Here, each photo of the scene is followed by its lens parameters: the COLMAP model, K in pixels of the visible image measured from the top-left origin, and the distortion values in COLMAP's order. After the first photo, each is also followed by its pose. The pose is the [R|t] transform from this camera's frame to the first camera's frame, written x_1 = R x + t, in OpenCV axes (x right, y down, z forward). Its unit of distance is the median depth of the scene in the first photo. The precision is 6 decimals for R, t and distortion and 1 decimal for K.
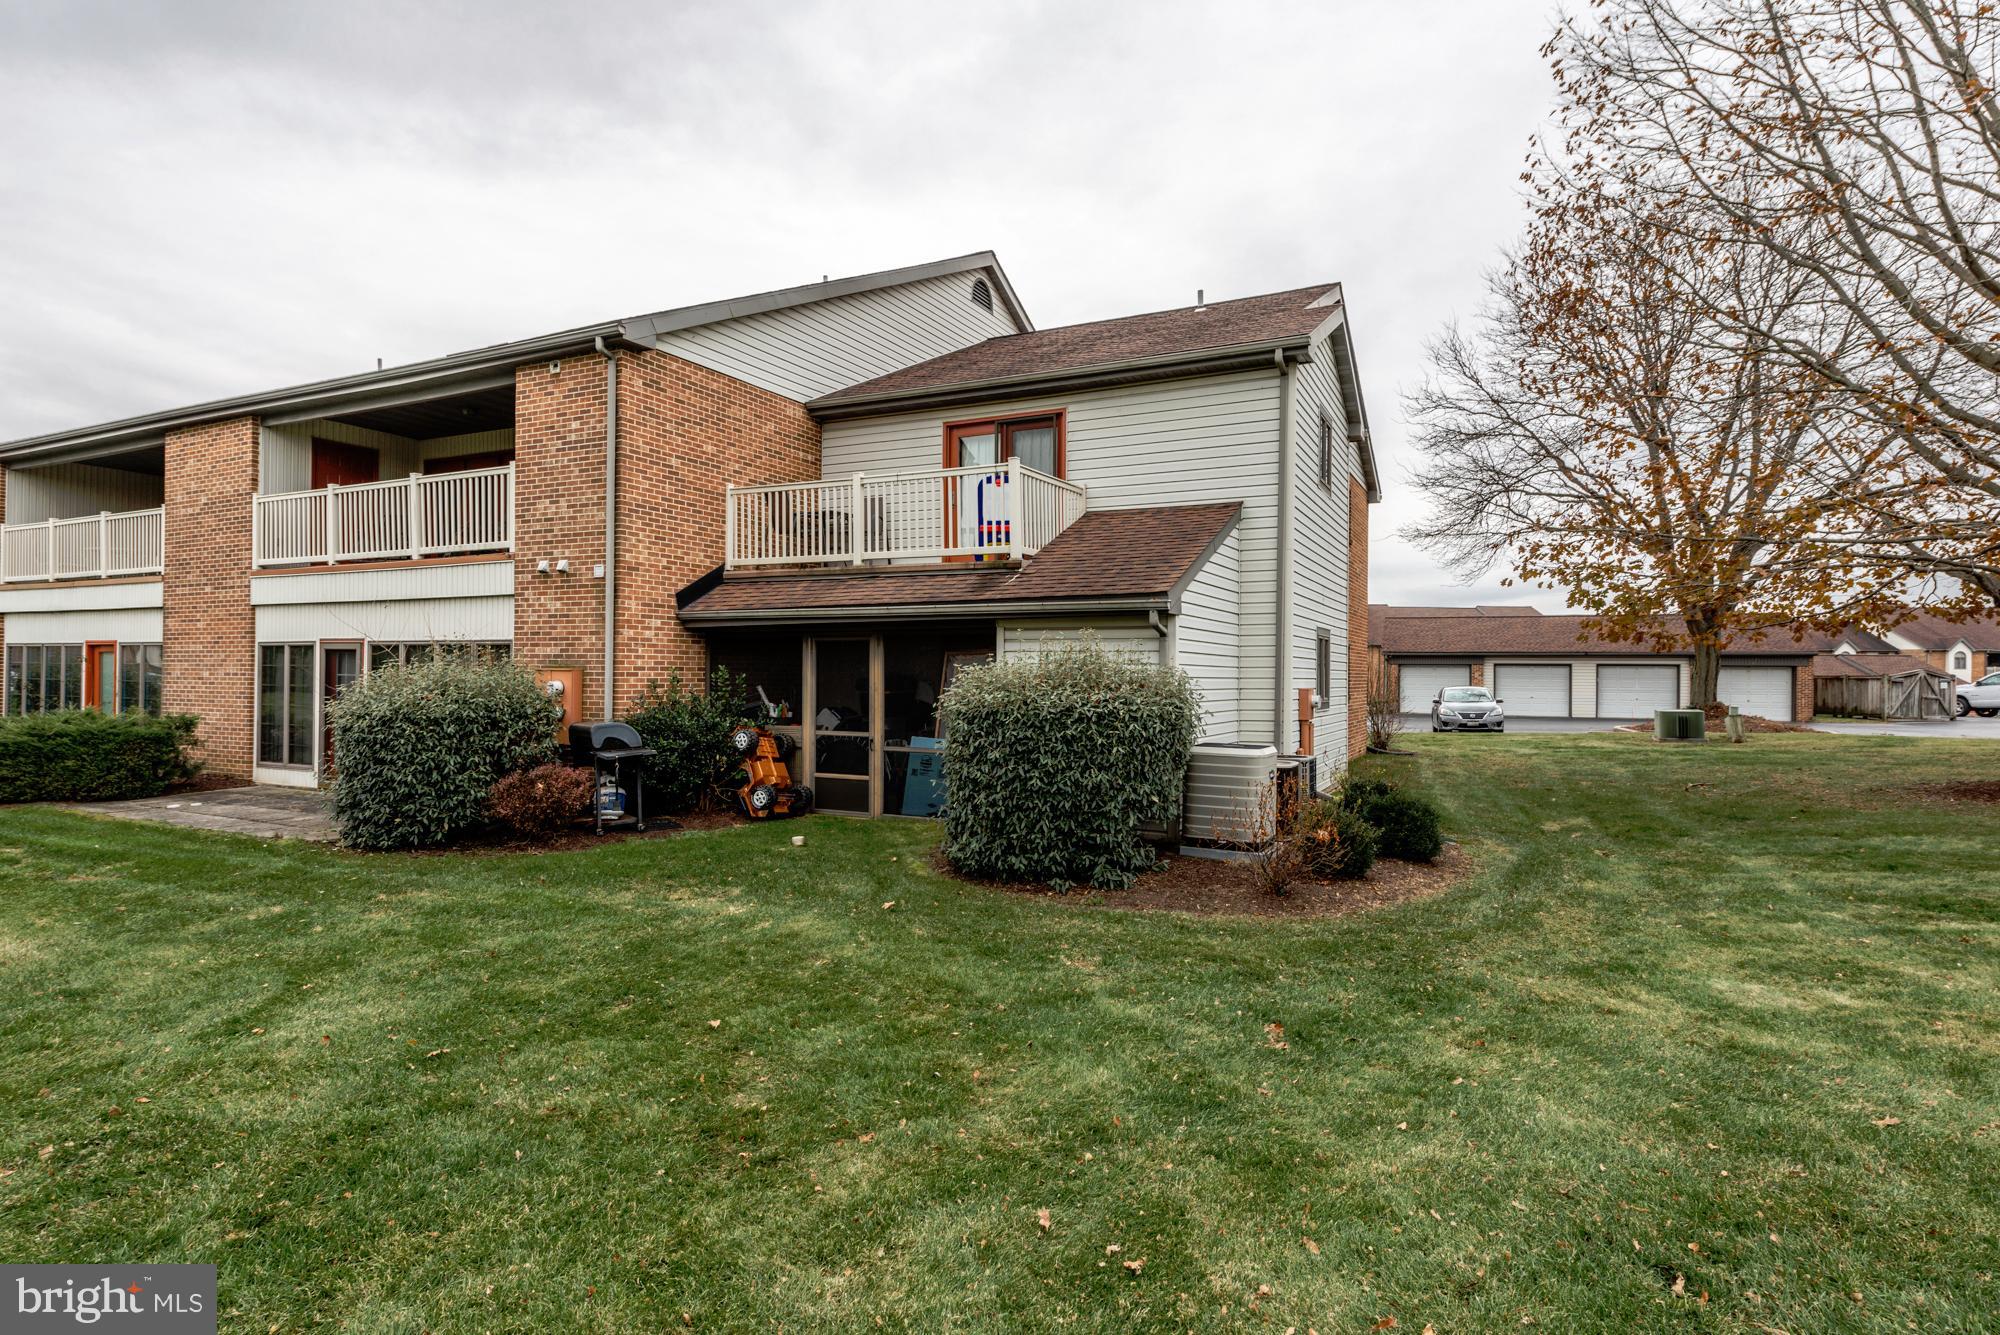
lens RADIAL K [[1026.5, 0, 1000.0], [0, 1026.5, 667.5], [0, 0, 1]] dist [0.016601, -0.000834]
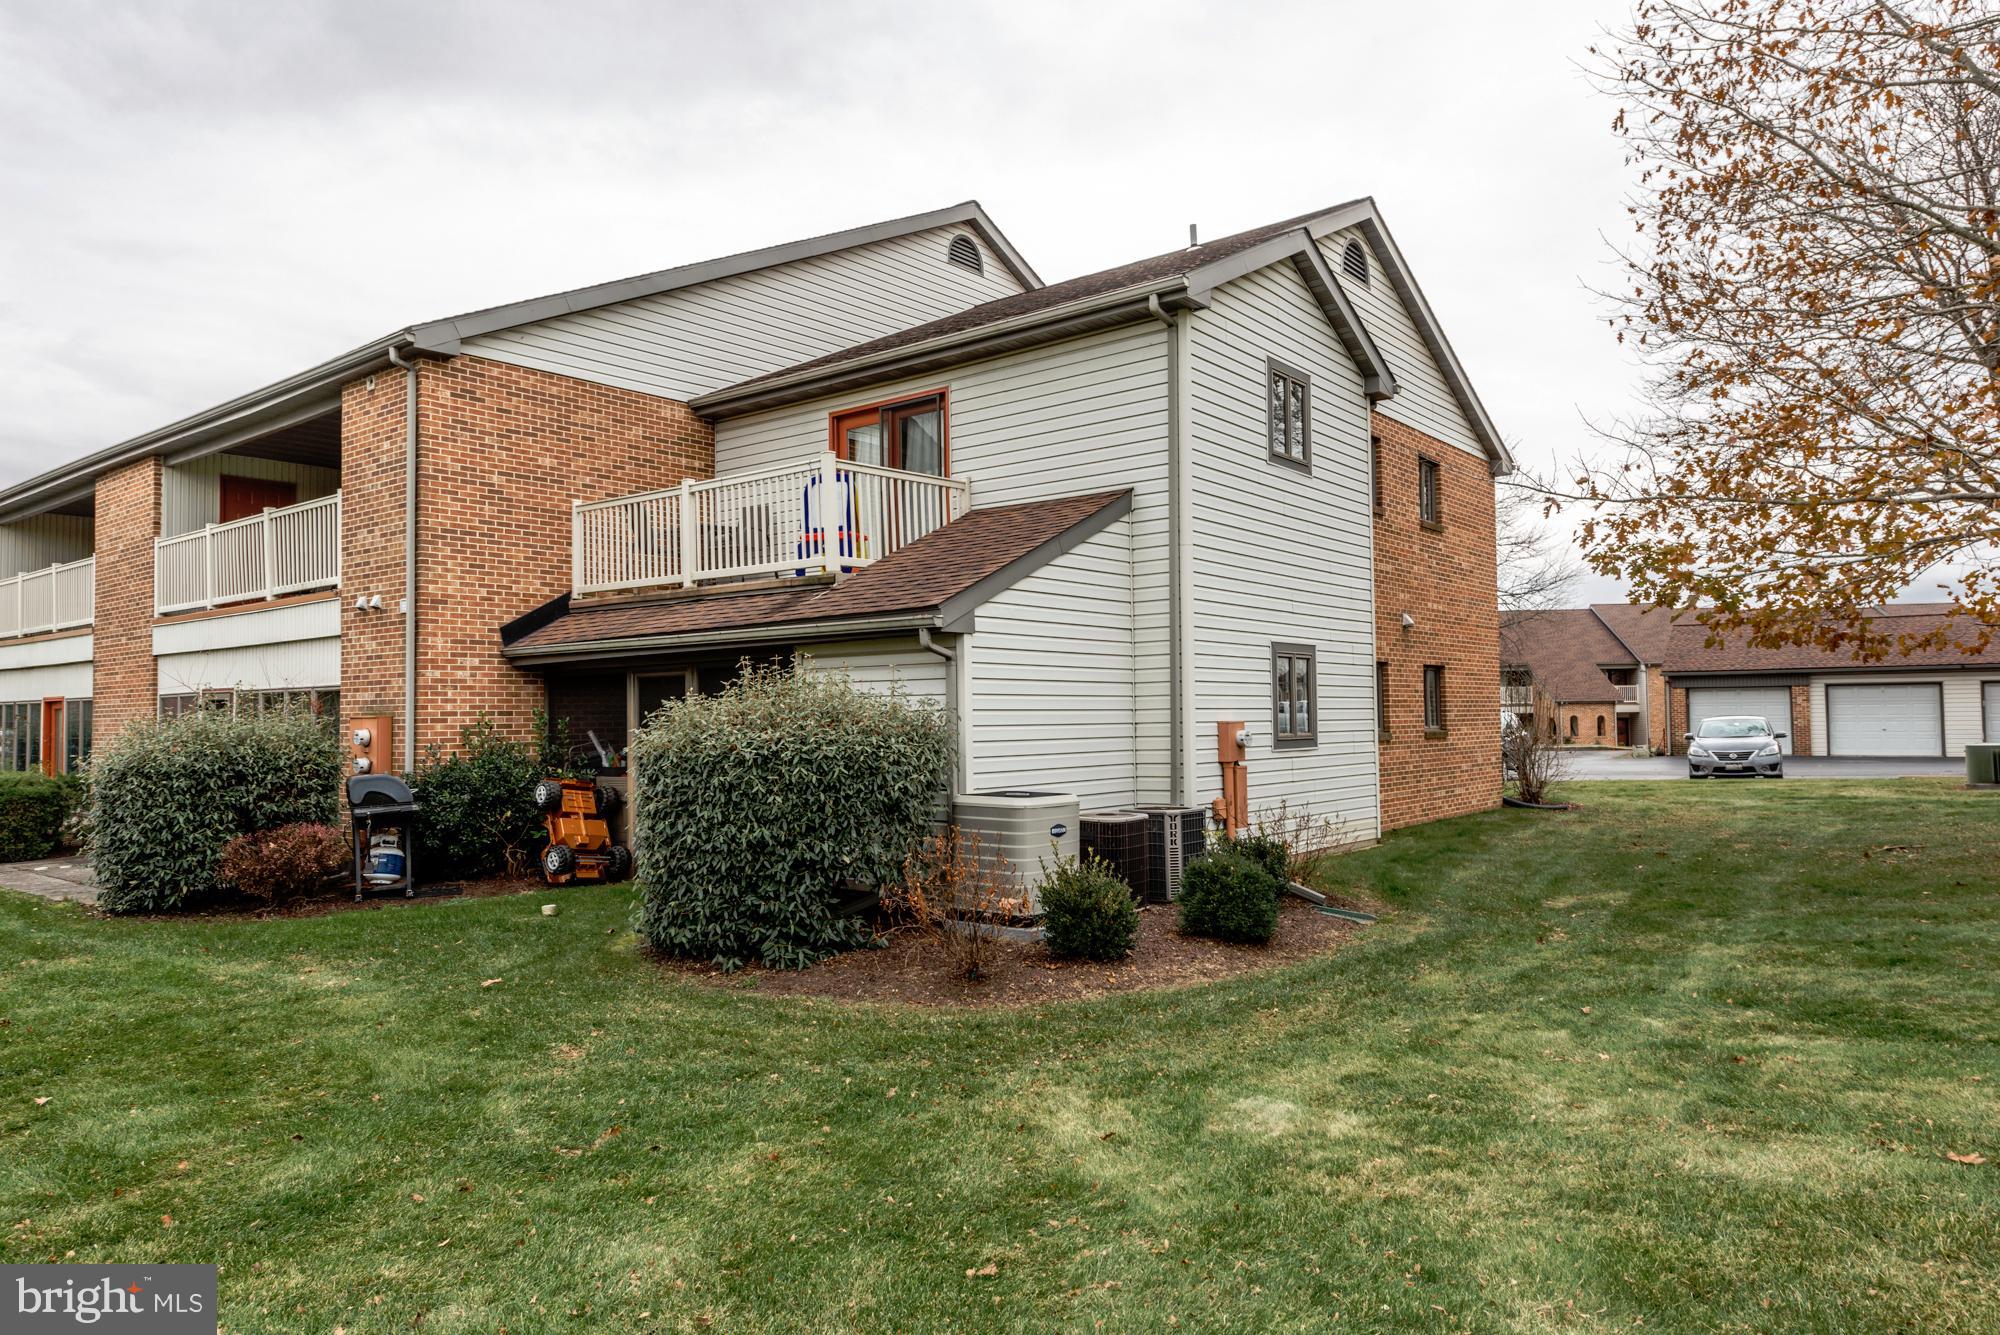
lens RADIAL K [[1267.6, 0, 1000.0], [0, 1267.6, 667.5], [0, 0, 1]] dist [0.015104, 0.000593]
pose [[0.979130, -0.028087, -0.201284, 0.321916], [0.021758, 0.999199, -0.033589, 0.007945], [0.202066, 0.028509, 0.978957, 0.021853]]
